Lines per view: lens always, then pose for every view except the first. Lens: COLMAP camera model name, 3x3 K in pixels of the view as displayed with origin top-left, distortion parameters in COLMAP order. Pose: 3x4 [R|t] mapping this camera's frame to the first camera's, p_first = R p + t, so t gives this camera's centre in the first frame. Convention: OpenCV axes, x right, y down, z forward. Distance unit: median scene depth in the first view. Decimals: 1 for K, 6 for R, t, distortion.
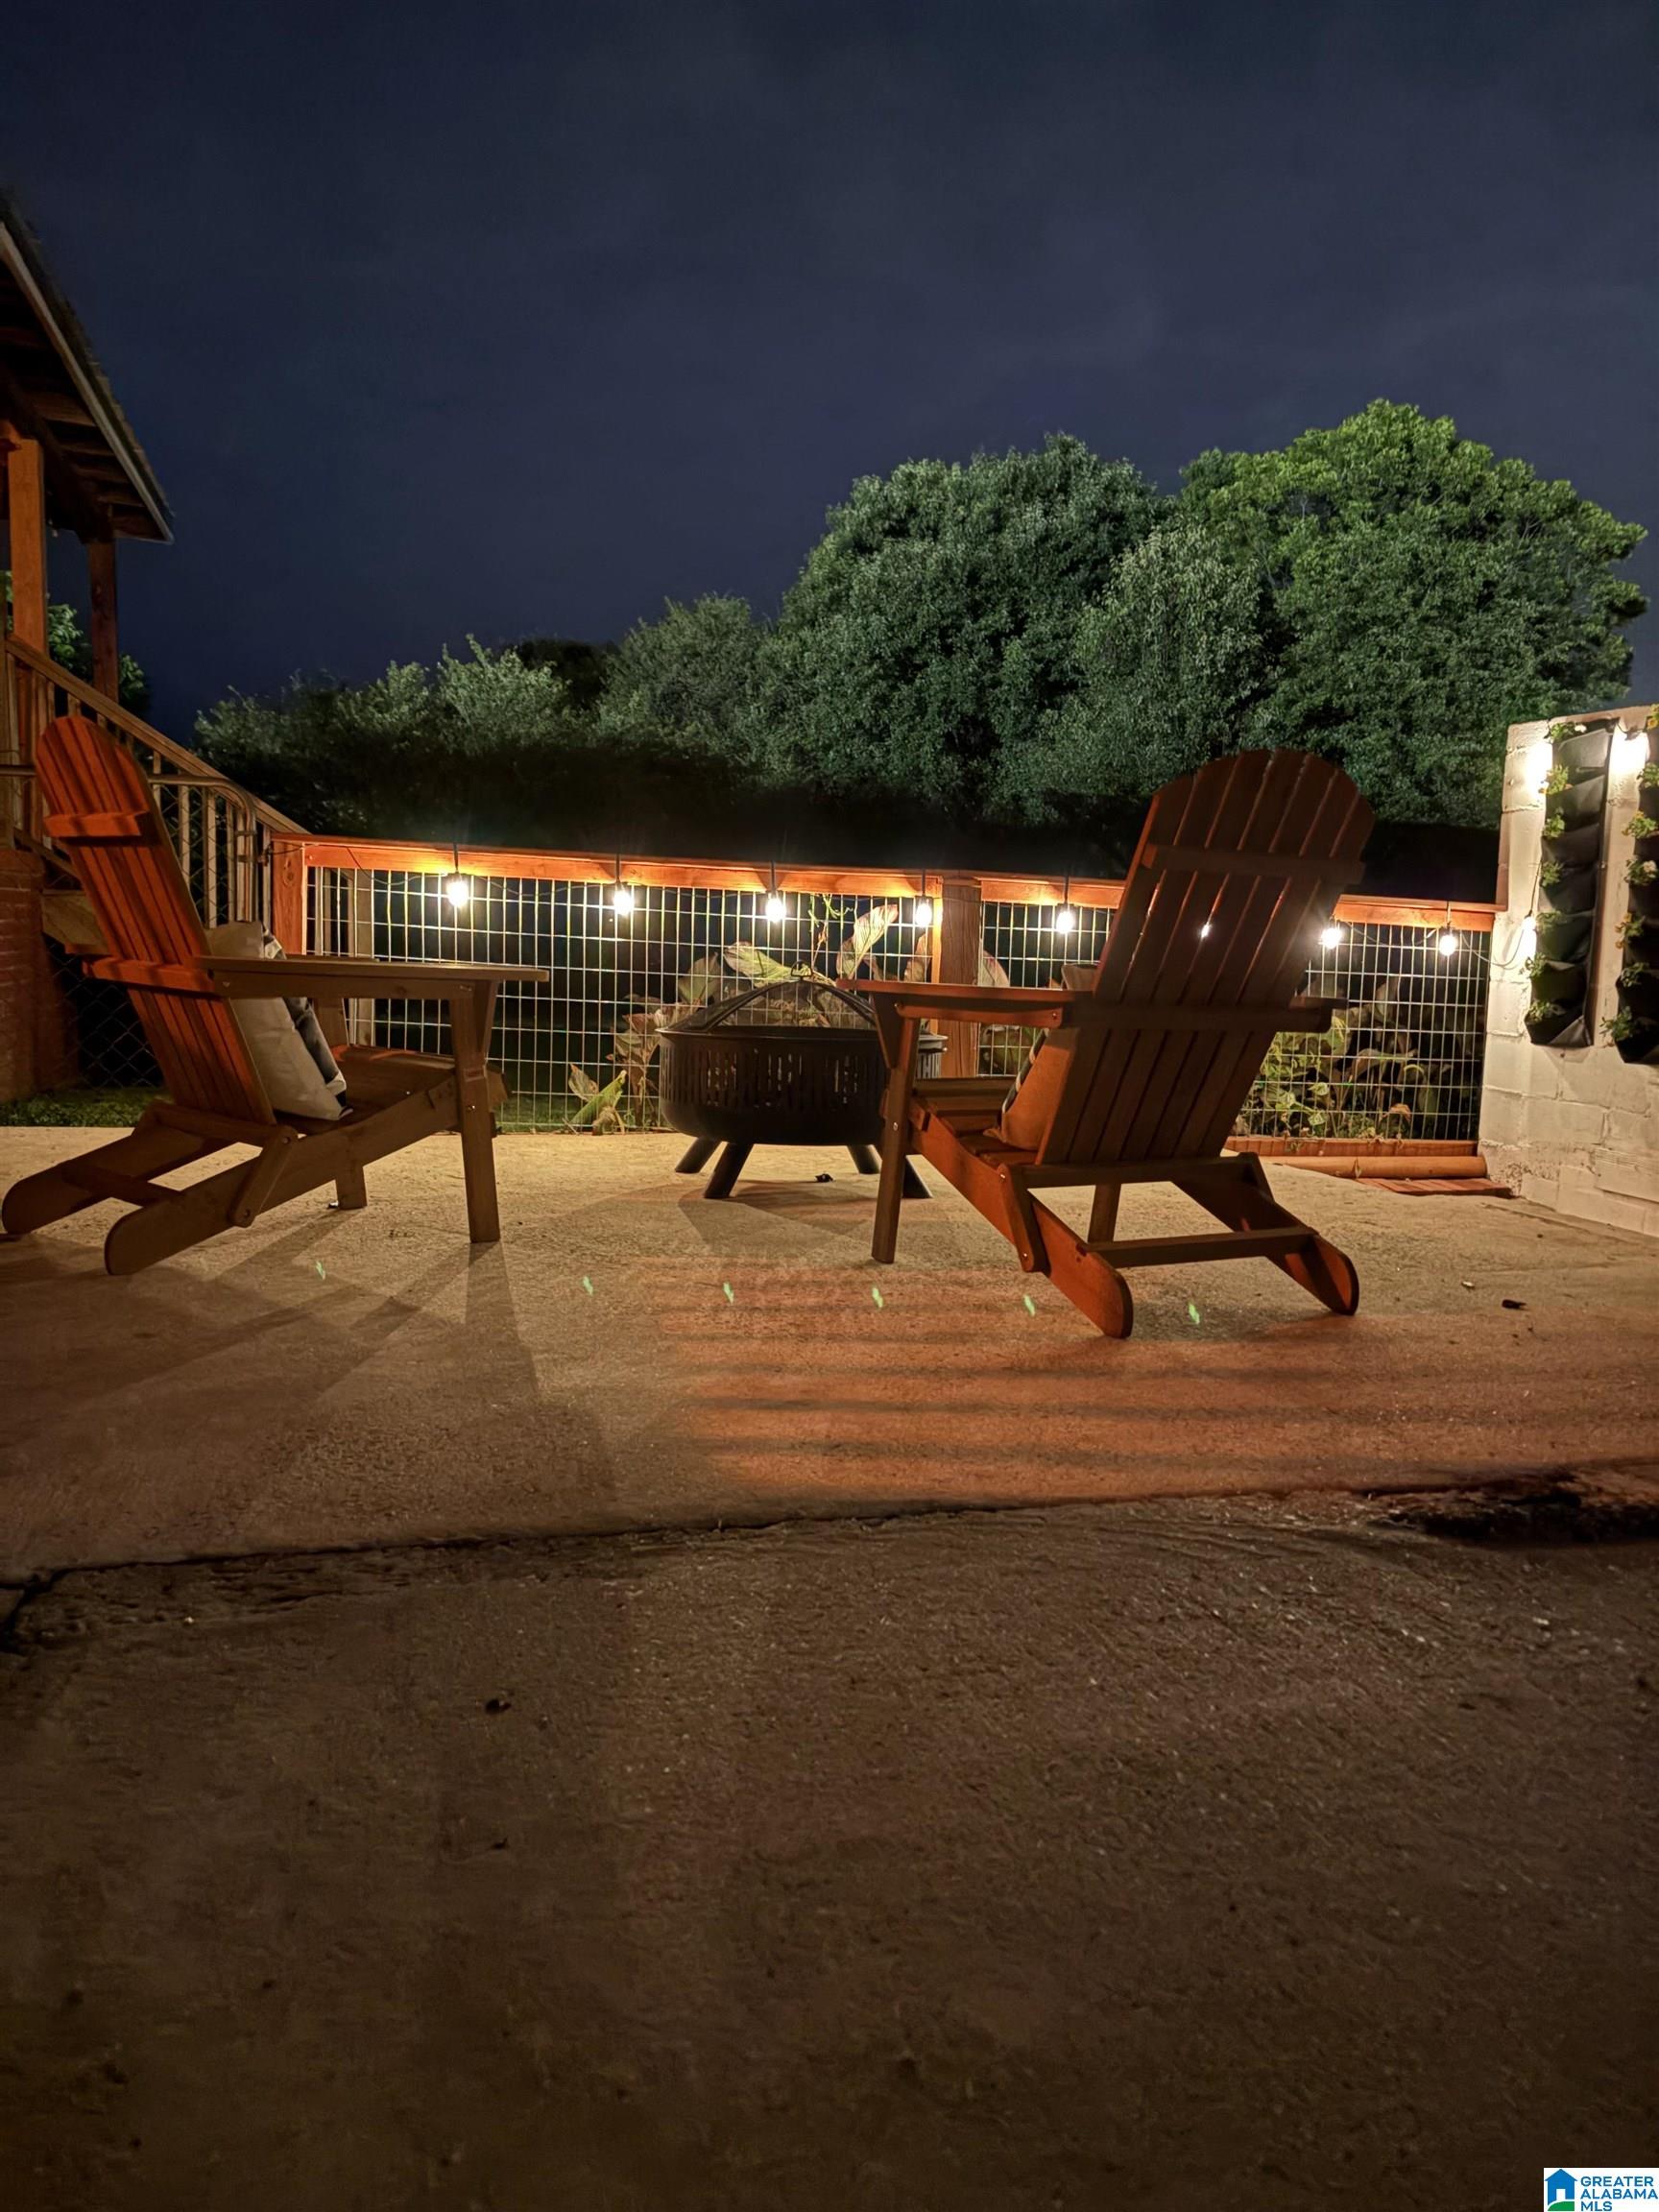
lens RADIAL K [[1663.9, 0, 833.2], [0, 1663.9, 1120.1], [0, 0, 1]] dist [0.005529, 0.000722]
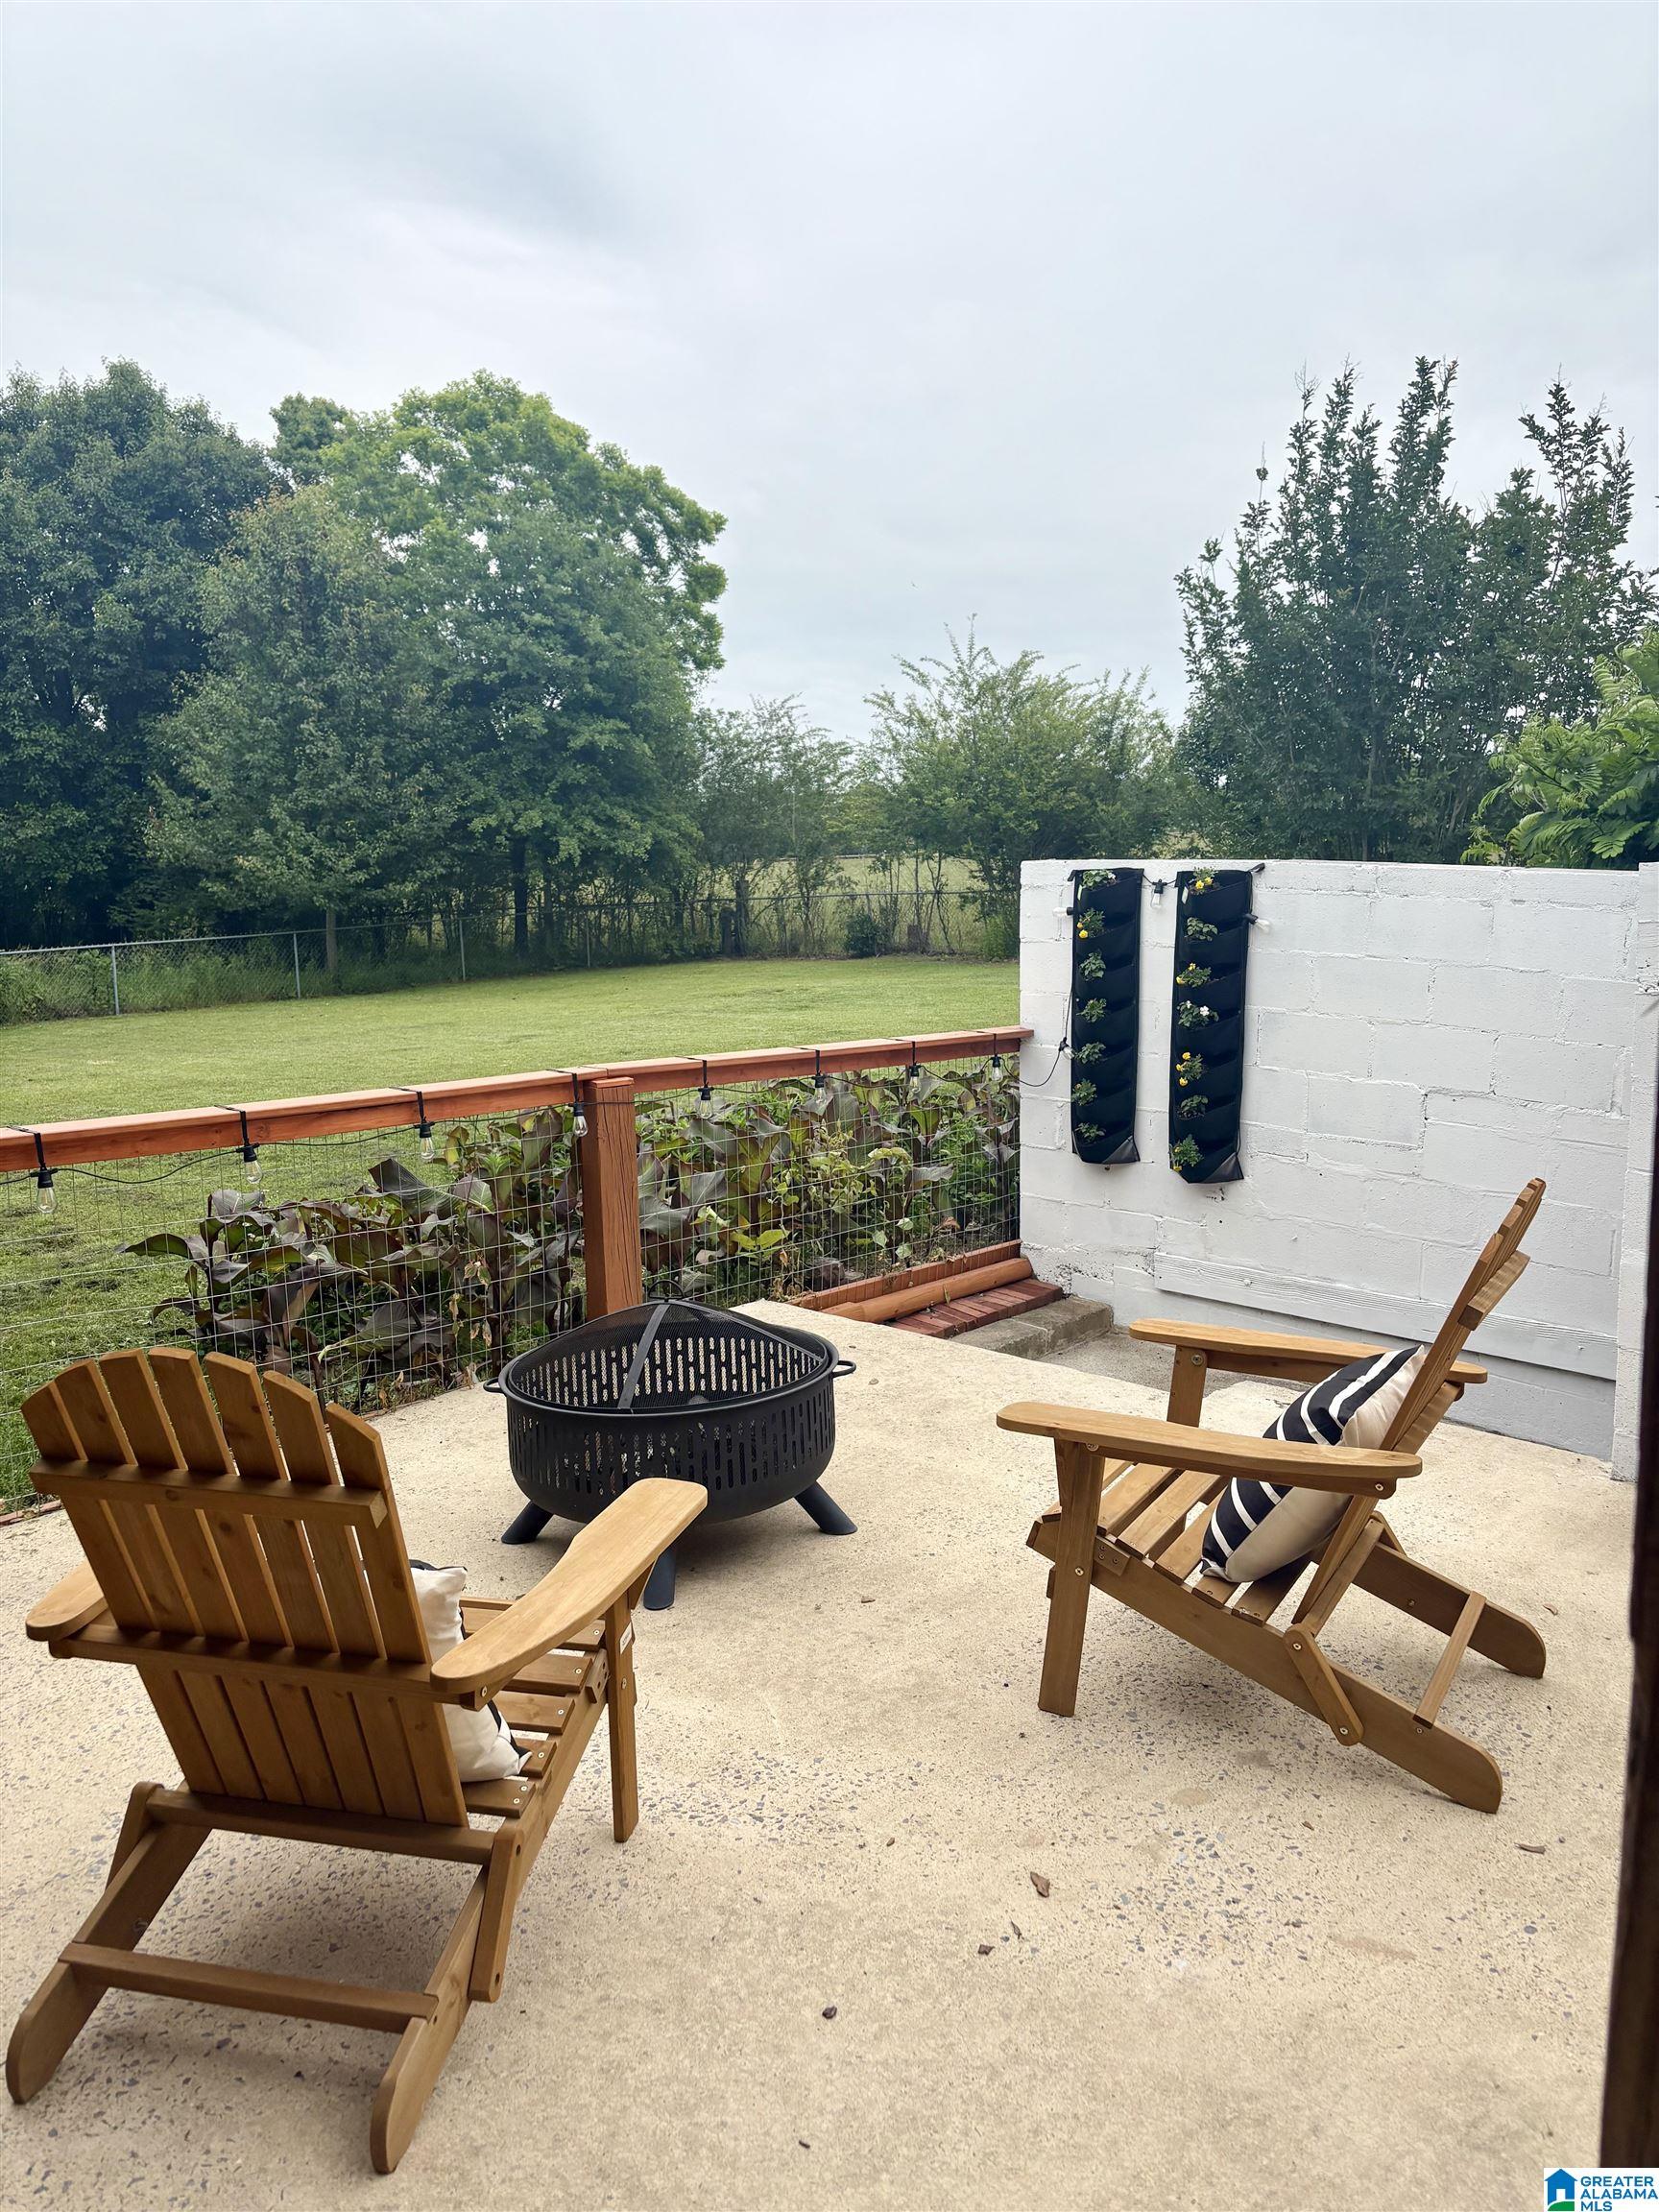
lens RADIAL K [[1663.9, 0, 833.2], [0, 1663.9, 1120.1], [0, 0, 1]] dist [0.005529, 0.000722]
pose [[0.853104, -0.127380, 0.505952, -0.246461], [0.105833, 0.991828, 0.071257, -0.155800], [-0.510894, -0.007243, 0.859613, 0.145607]]
